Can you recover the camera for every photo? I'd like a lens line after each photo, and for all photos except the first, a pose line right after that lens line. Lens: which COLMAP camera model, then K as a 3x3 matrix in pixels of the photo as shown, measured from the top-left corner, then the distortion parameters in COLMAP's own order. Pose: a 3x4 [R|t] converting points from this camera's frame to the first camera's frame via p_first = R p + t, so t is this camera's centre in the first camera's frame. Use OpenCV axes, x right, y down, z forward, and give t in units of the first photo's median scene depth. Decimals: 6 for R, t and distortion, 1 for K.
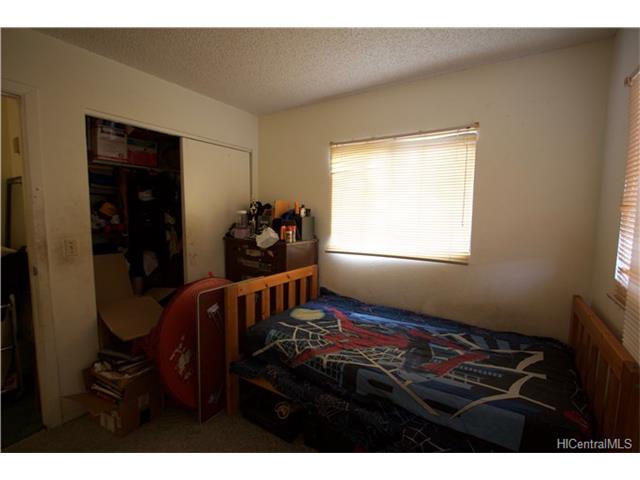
lens RADIAL K [[294.0, 0, 323.2], [0, 294.0, 241.2], [0, 0, 1]] dist [-0.022700, 0.000697]
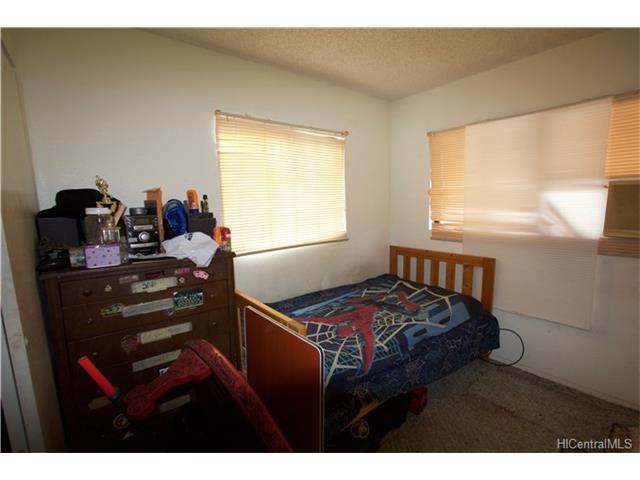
lens RADIAL K [[294.0, 0, 323.2], [0, 294.0, 241.2], [0, 0, 1]] dist [-0.022700, 0.000697]
pose [[0.321772, -0.146881, 0.935355, -0.842352], [0.121720, 0.986114, 0.112979, -0.083743], [-0.938961, 0.077498, 0.335182, 0.711955]]
